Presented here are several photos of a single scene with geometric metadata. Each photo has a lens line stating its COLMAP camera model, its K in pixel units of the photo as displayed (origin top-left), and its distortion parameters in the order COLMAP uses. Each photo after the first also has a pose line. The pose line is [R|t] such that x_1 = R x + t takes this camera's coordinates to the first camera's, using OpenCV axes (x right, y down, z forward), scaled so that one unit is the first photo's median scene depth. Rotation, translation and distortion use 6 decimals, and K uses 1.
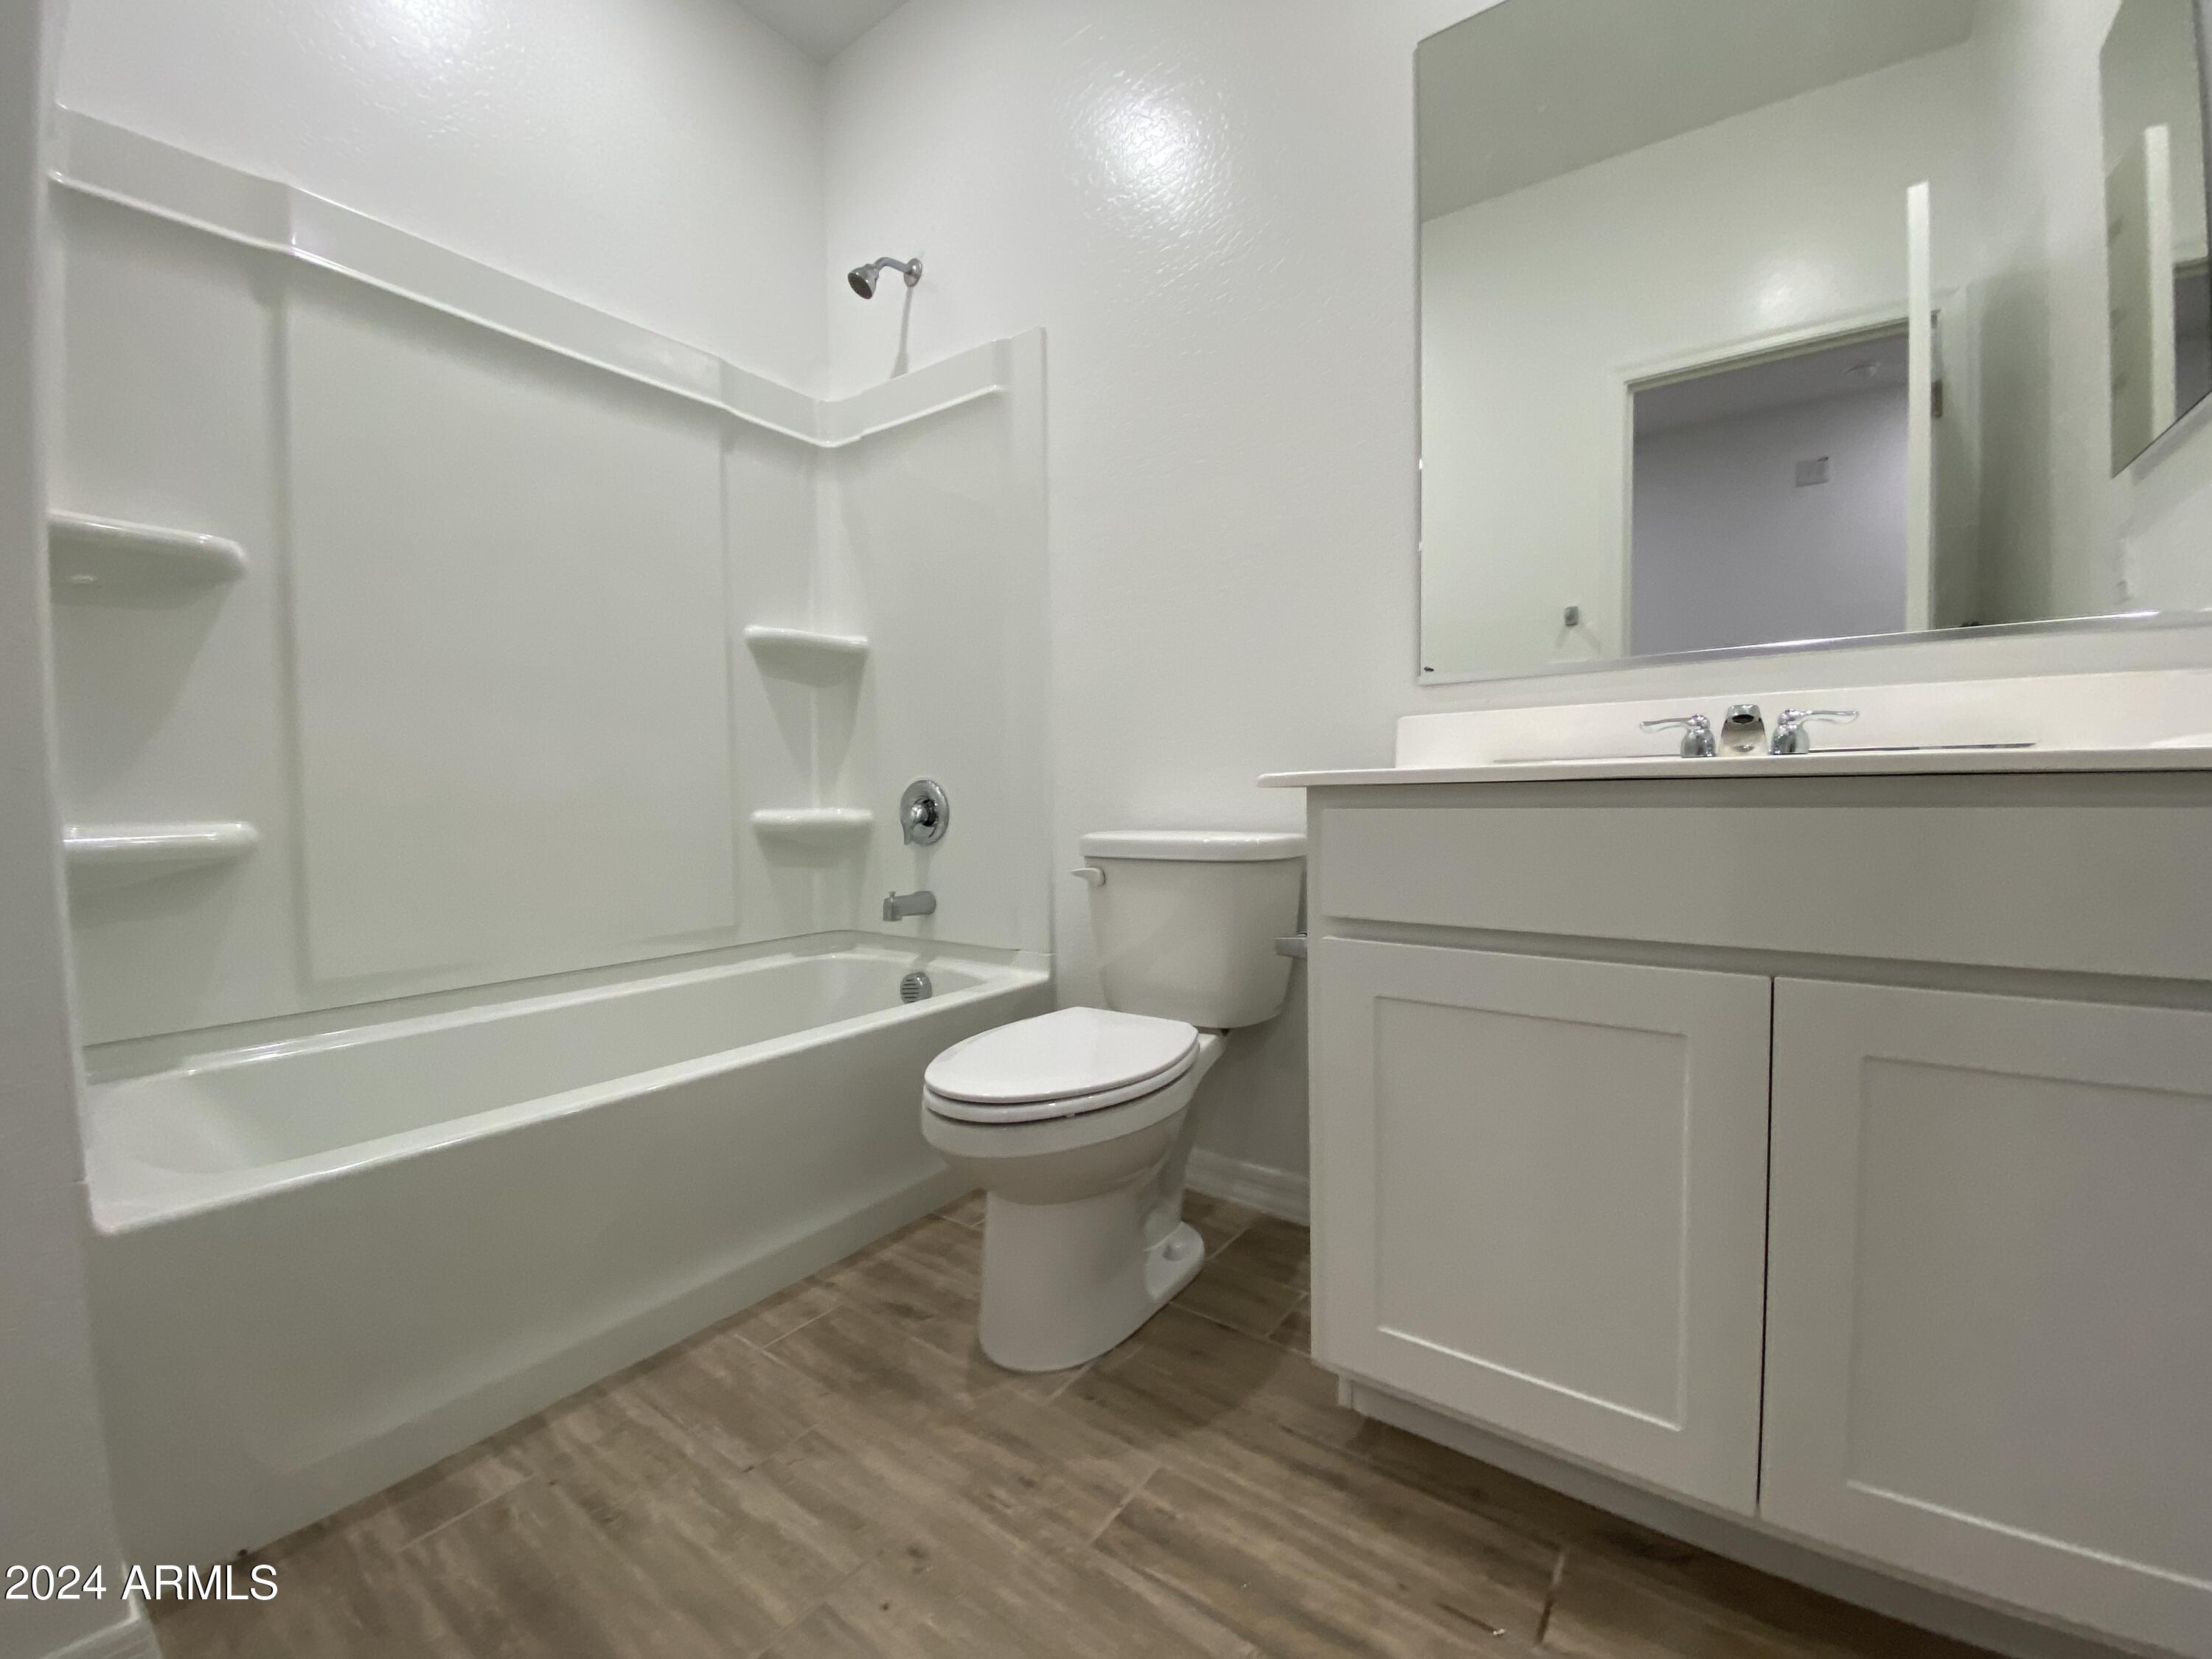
lens RADIAL K [[899.9, 0, 1105.4], [0, 899.9, 833.6], [0, 0, 1]] dist [0.020297, -0.018693]
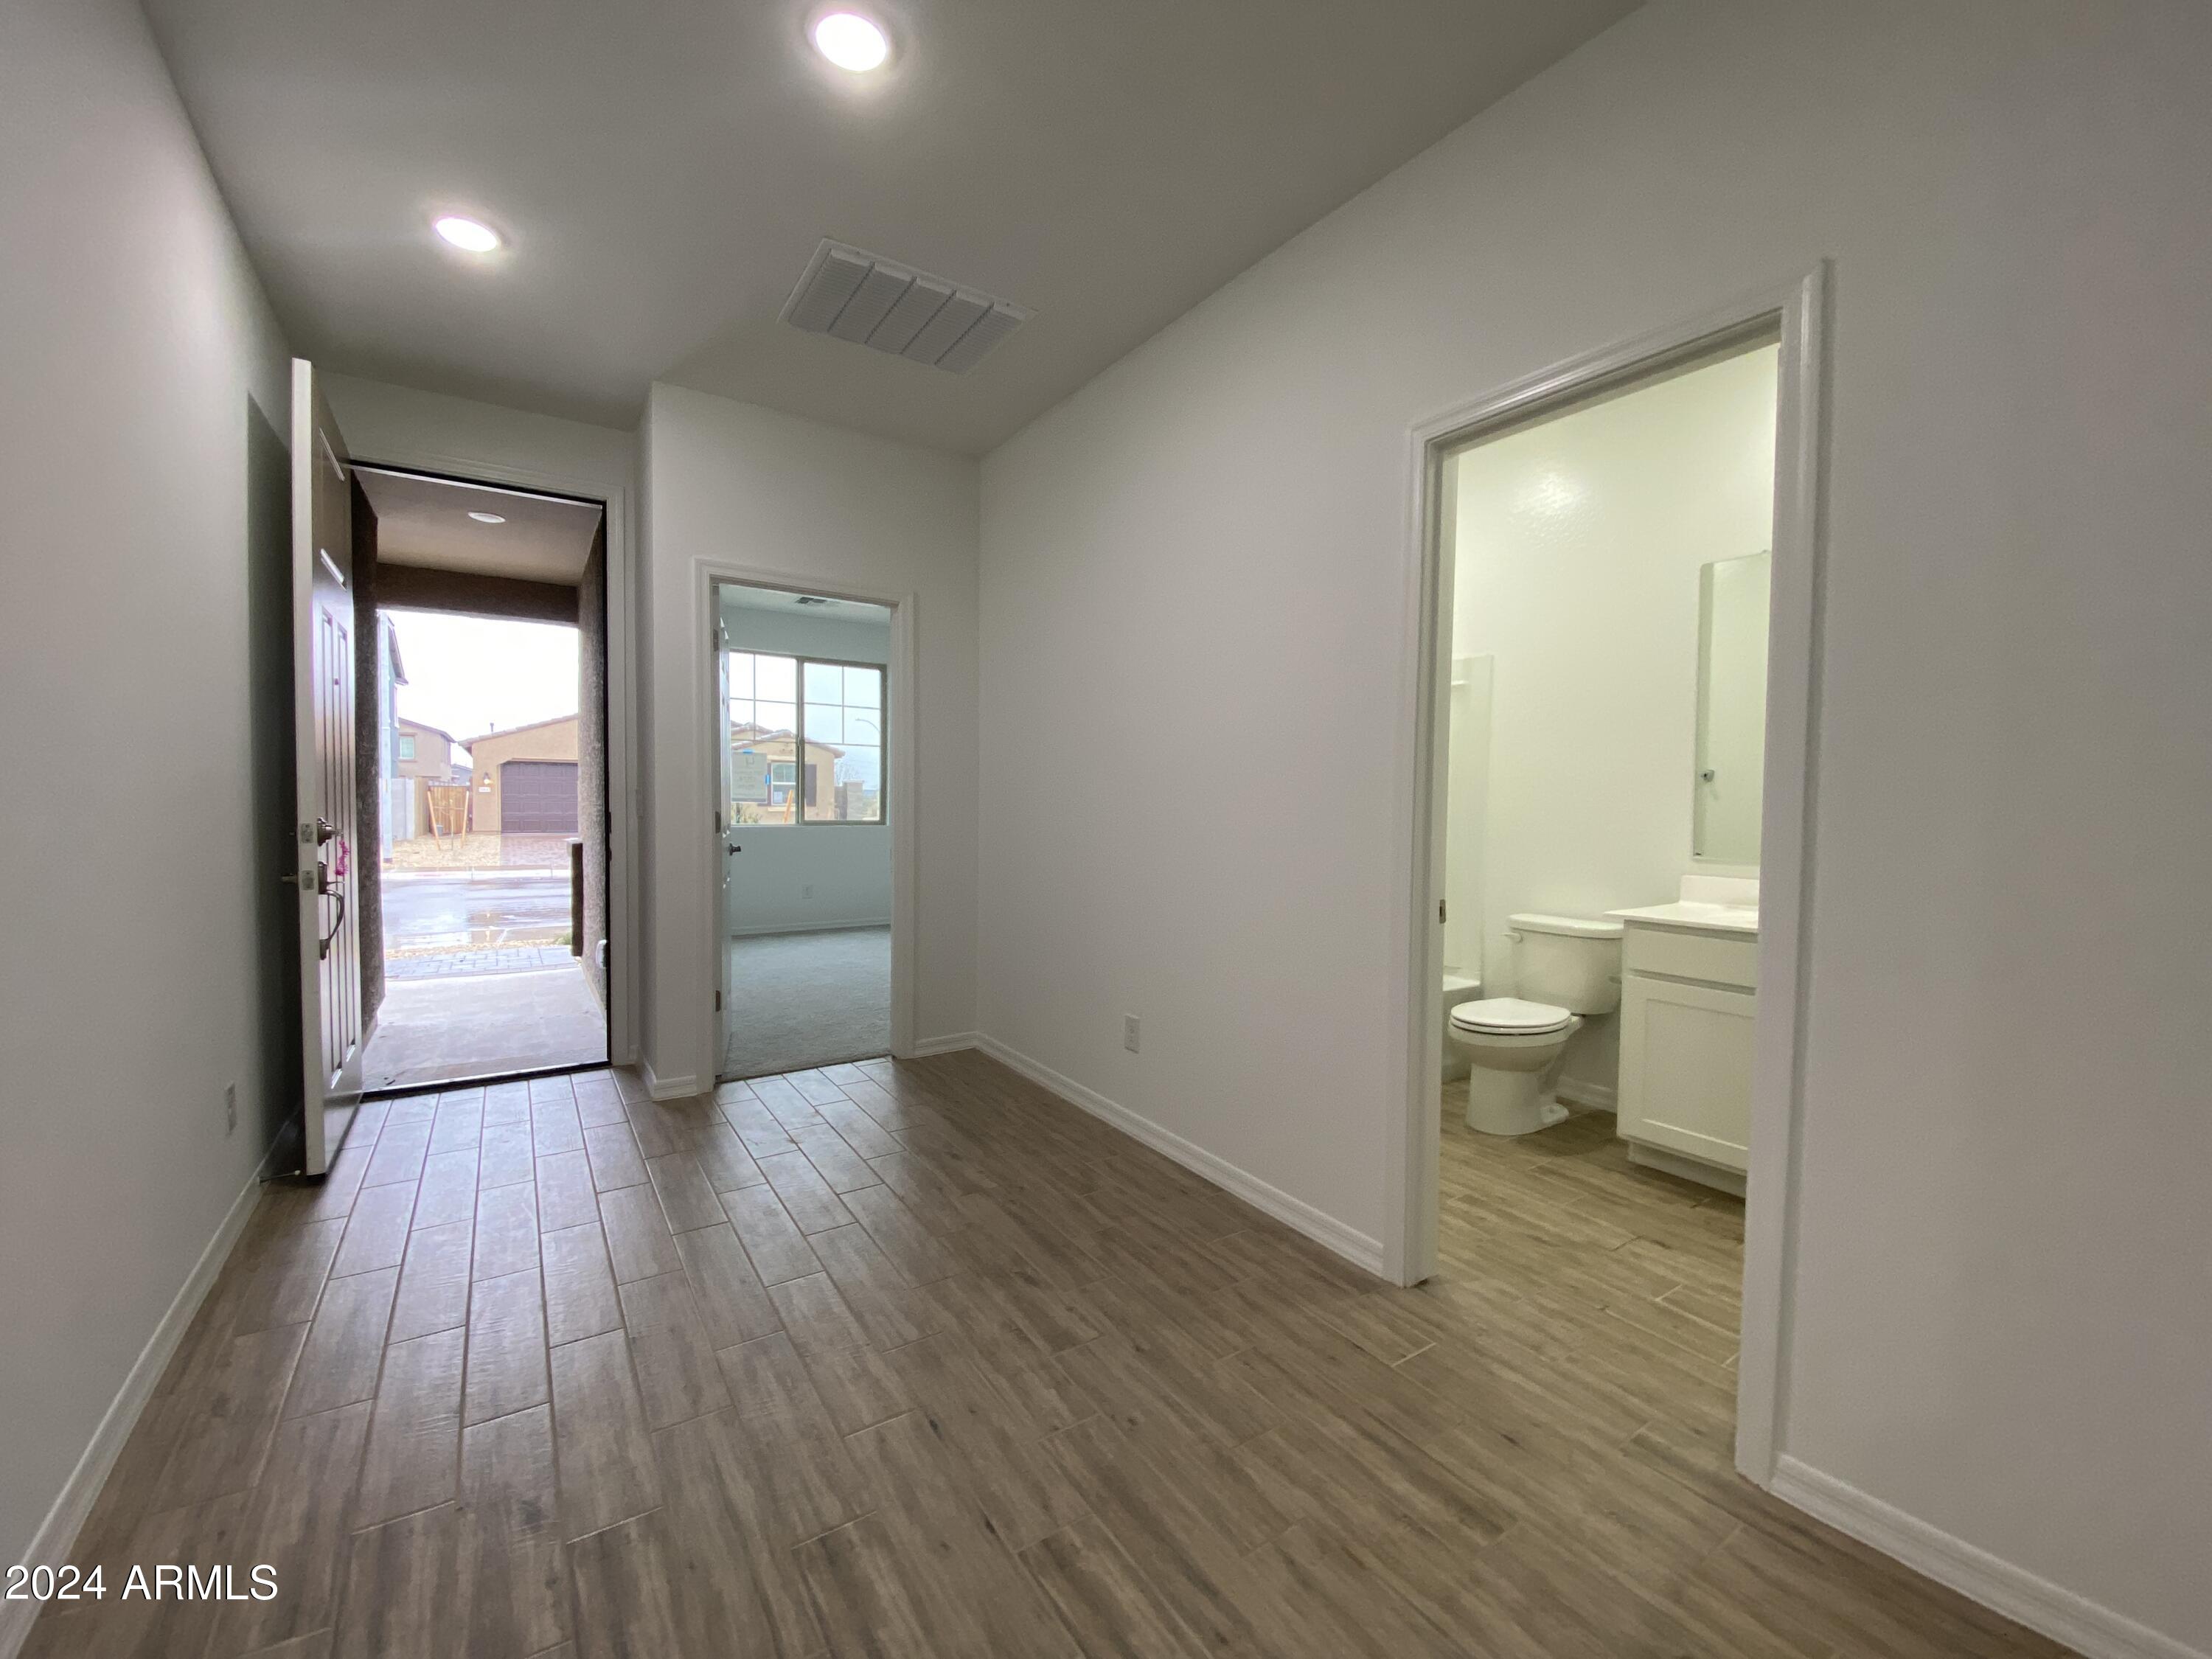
lens RADIAL K [[899.9, 0, 1105.4], [0, 899.9, 833.6], [0, 0, 1]] dist [0.020297, -0.018693]
pose [[0.937040, 0.035188, -0.347445, -0.213865], [-0.038104, 0.999273, -0.001562, -0.177565], [0.347138, 0.014702, 0.937699, -1.515437]]
